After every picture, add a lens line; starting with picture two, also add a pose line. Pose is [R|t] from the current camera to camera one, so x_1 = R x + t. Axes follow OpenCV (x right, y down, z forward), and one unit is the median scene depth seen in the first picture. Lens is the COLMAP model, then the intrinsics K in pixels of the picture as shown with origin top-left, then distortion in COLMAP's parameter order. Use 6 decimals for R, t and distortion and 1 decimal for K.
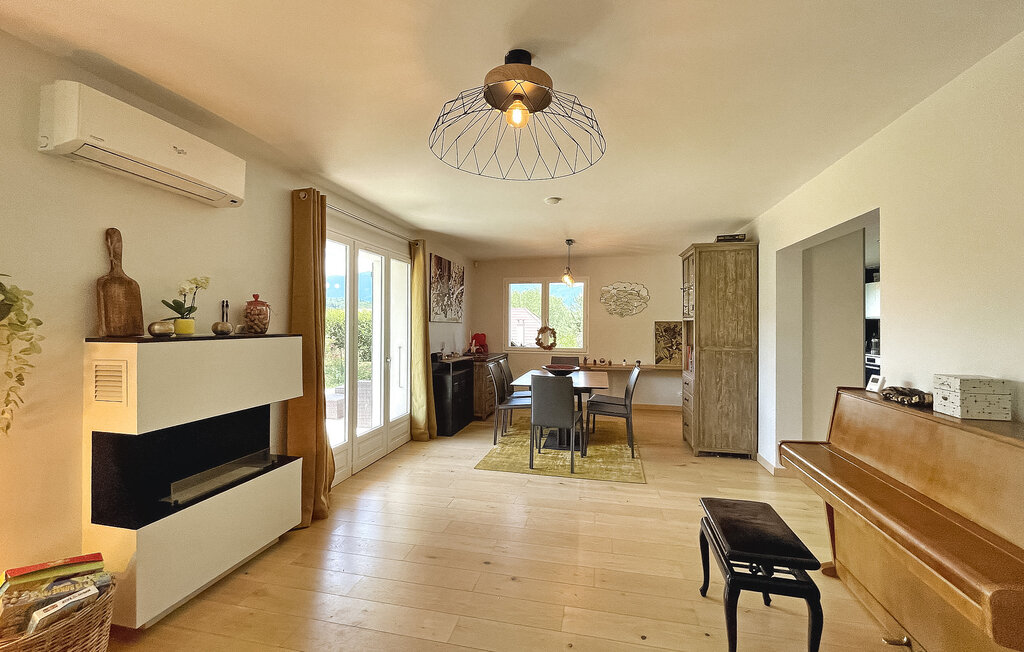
lens RADIAL K [[424.7, 0, 511.9], [0, 424.7, 321.5], [0, 0, 1]] dist [0.001508, 0.000198]
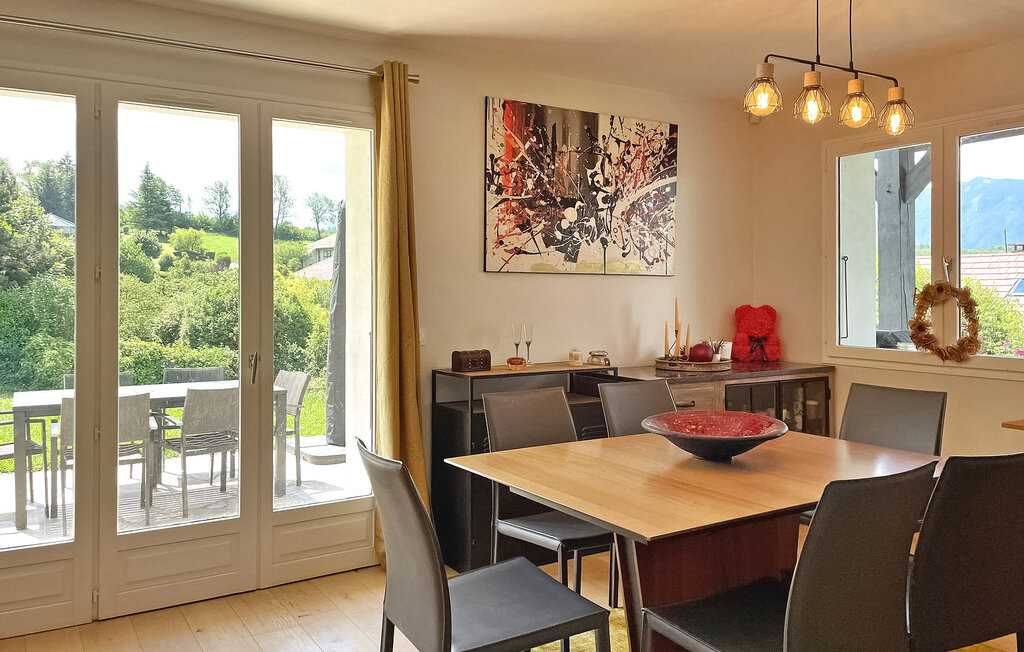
lens RADIAL K [[807.3, 0, 512.5], [0, 807.3, 285.1], [0, 0, 1]] dist [0.053601, -0.004713]
pose [[0.694377, -0.014189, -0.719472, 0.444351], [0.011142, 0.999898, -0.008965, 0.024283], [0.719525, -0.001791, 0.694464, 0.601611]]
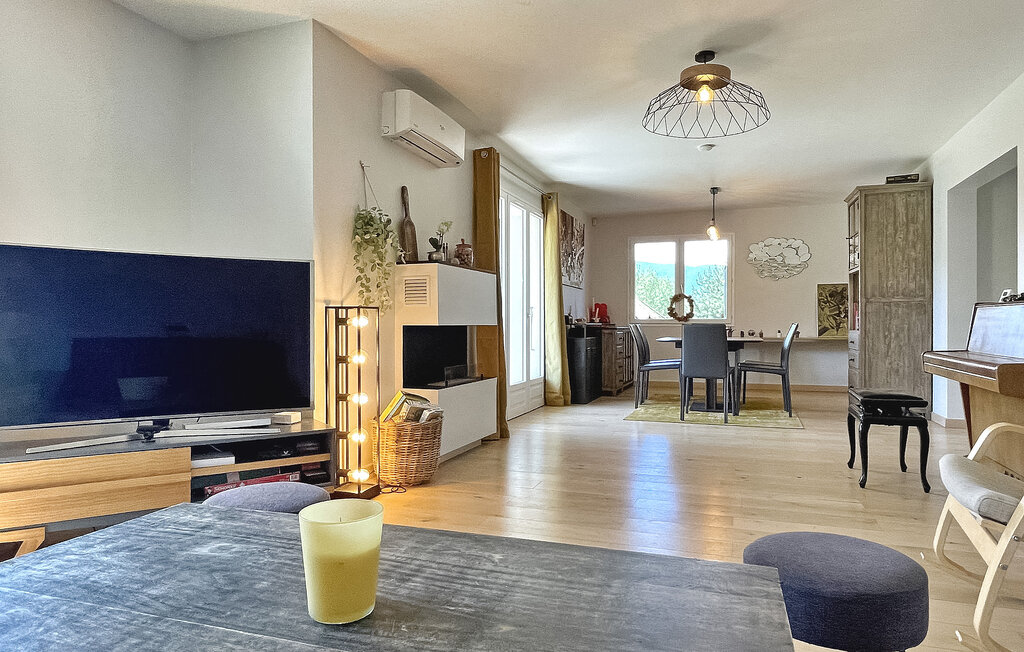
lens RADIAL K [[640.5, 0, 512.0], [0, 640.5, 326.0], [0, 0, 1]] dist [-0.005606, -0.001572]
pose [[0.991357, -0.006969, -0.131008, -0.133097], [0.007865, 0.999949, 0.006317, 0.102142], [0.130957, -0.007293, 0.991361, -0.461493]]
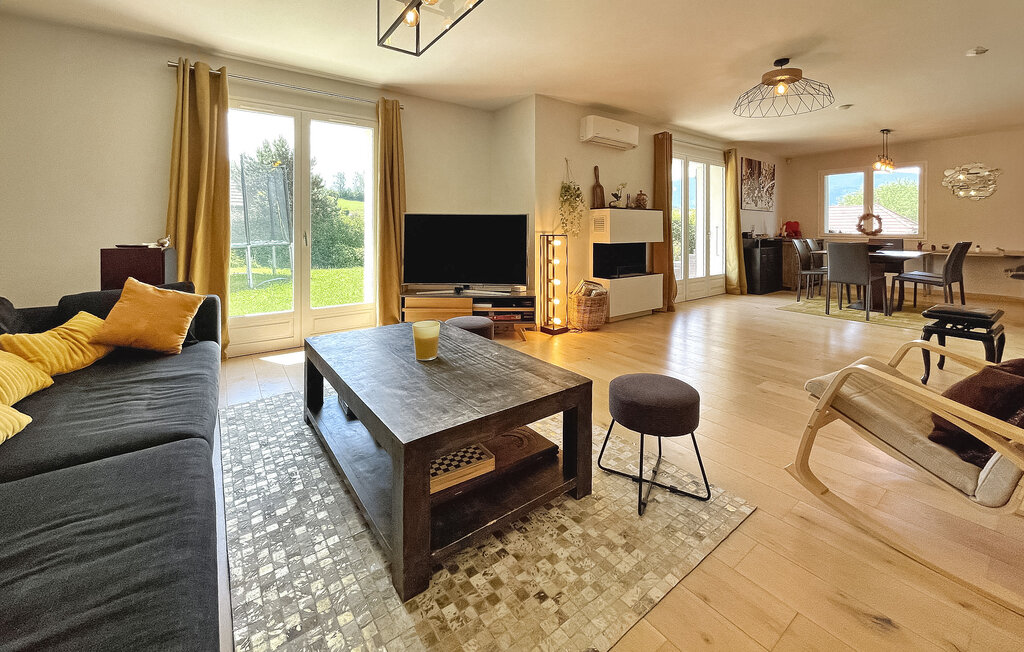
lens RADIAL K [[405.8, 0, 510.5], [0, 405.8, 231.6], [0, 0, 1]] dist [0.001524, 0.000125]
pose [[0.748792, -0.001048, -0.662805, 0.127948], [0.007426, 0.999949, 0.006808, 0.068151], [0.662764, -0.010020, 0.748762, -0.510784]]
